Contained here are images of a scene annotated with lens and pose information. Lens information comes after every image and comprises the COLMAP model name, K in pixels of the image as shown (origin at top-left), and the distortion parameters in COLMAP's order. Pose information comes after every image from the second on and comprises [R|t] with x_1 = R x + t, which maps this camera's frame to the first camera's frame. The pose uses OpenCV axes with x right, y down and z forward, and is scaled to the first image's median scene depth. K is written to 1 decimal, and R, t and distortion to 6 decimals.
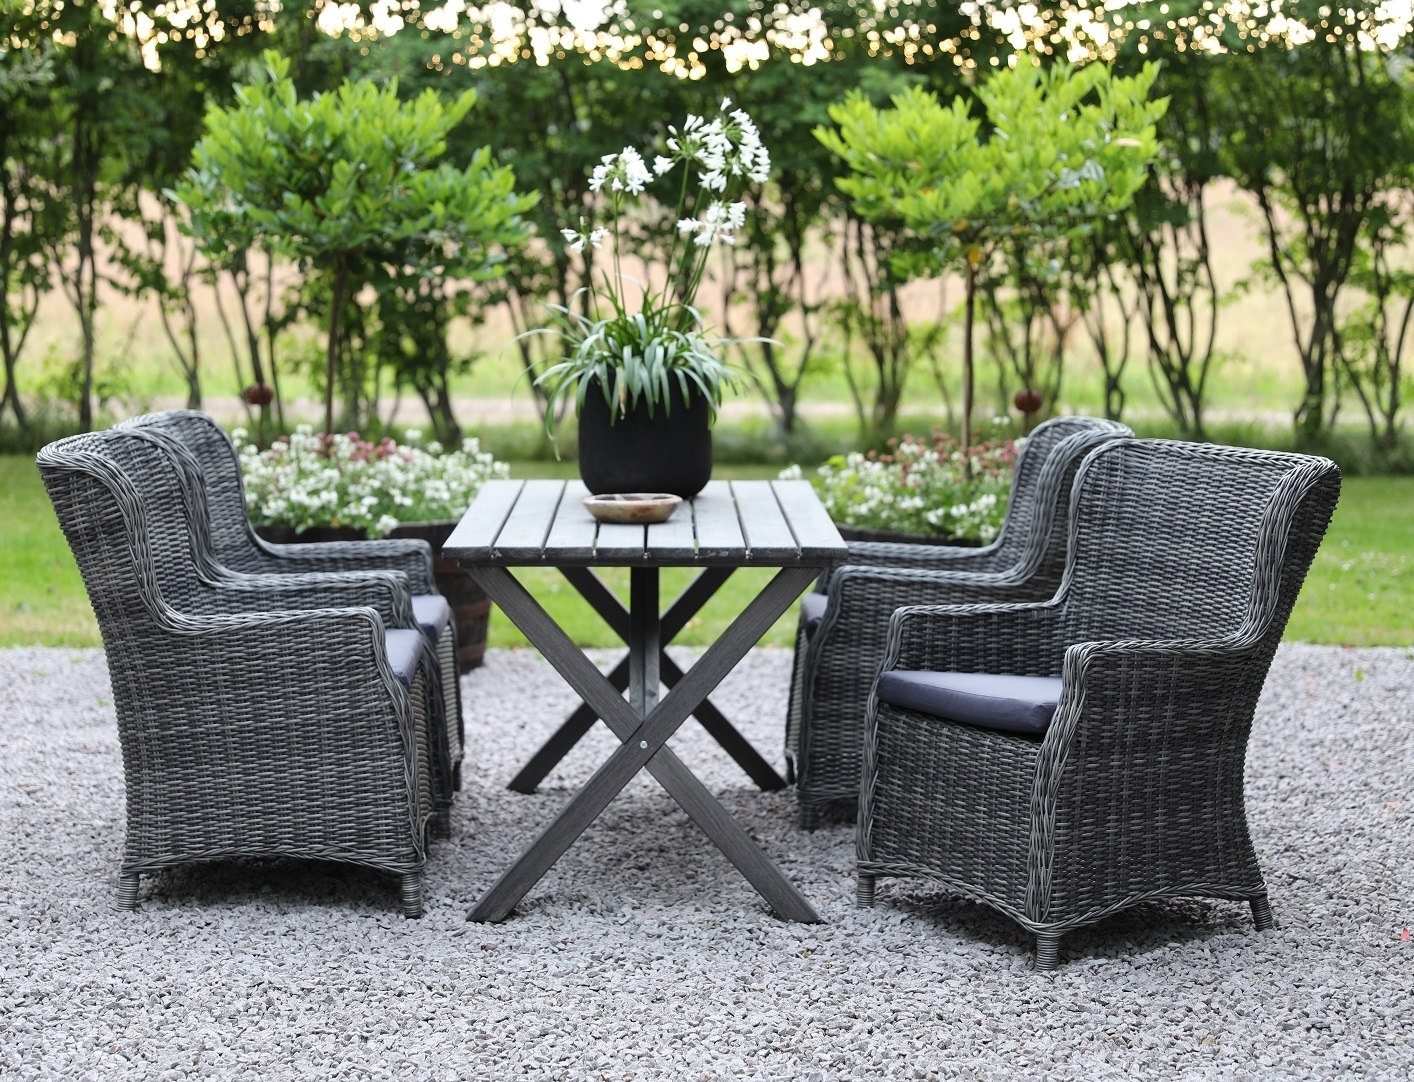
lens RADIAL K [[2921.0, 0, 707.0], [0, 2921.0, 541.0], [0, 0, 1]] dist [0.130596, 0.439161]
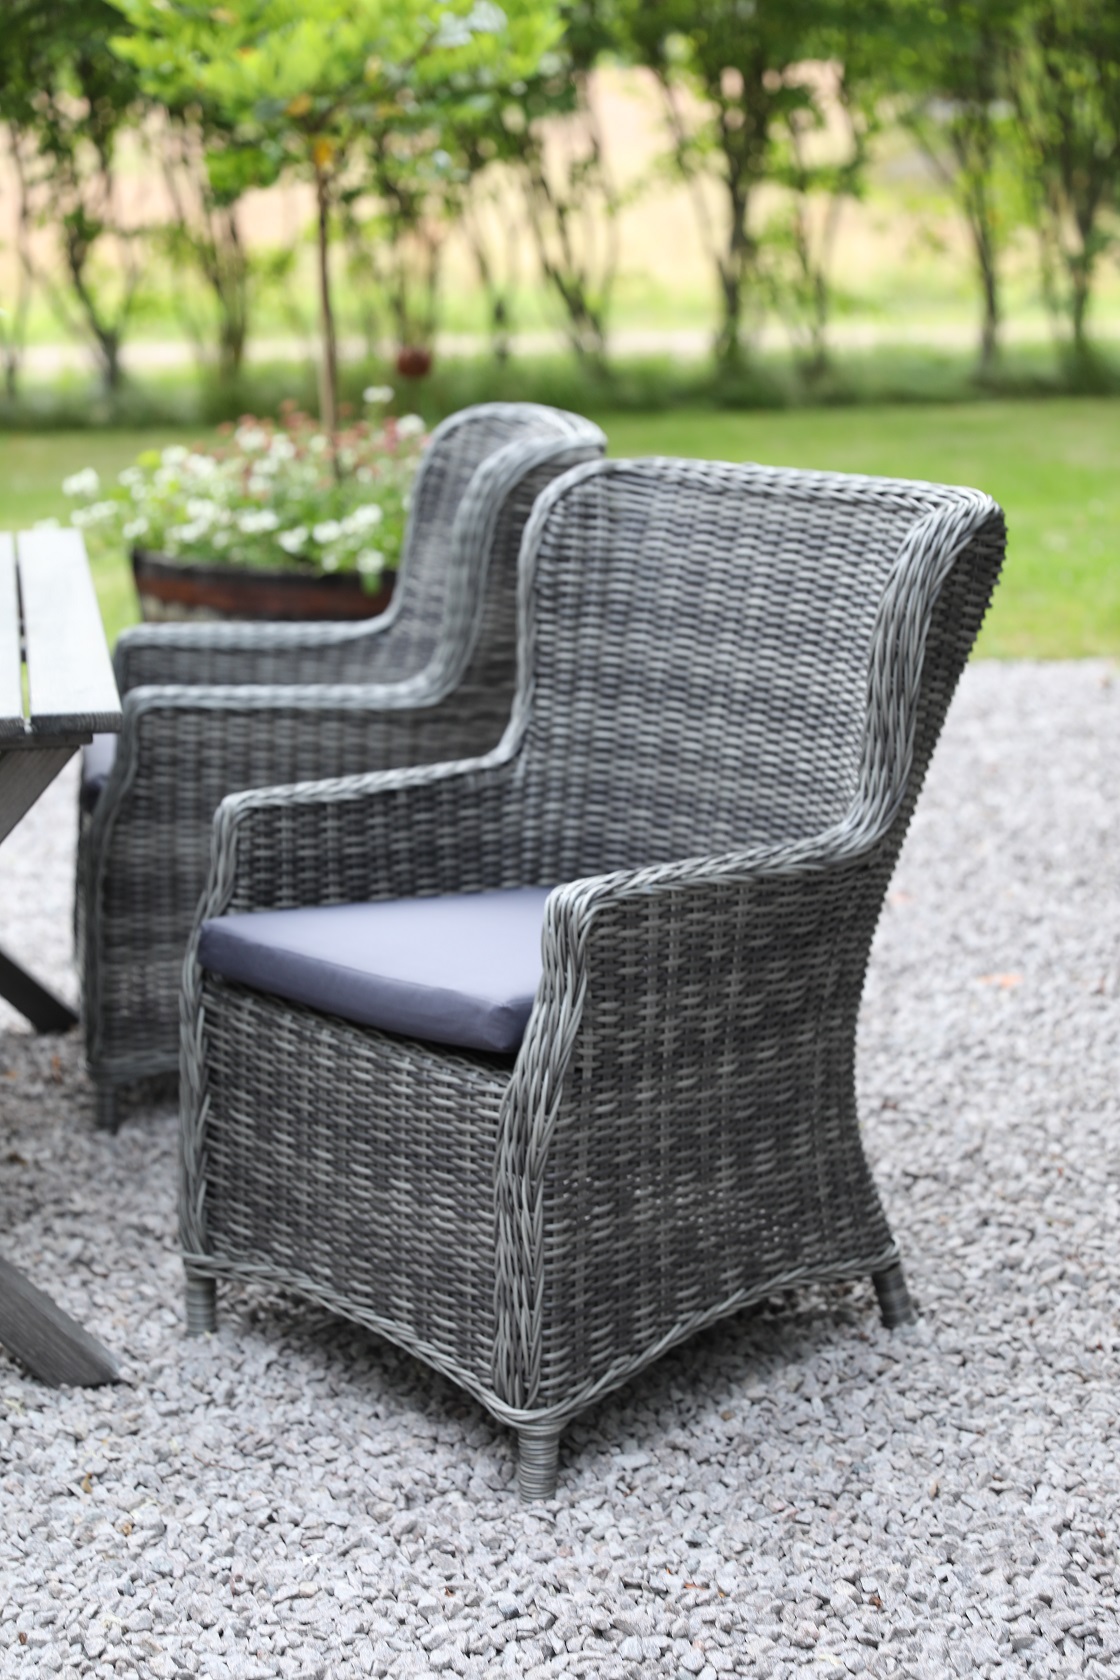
lens RADIAL K [[2993.5, 0, 560.0], [0, 2993.5, 840.0], [0, 0, 1]] dist [0.187875, -0.105405]
pose [[0.985550, -0.071281, 0.153658, 0.038537], [0.052059, 0.990704, 0.125680, -0.036213], [-0.161188, -0.115865, 0.980099, 0.421582]]
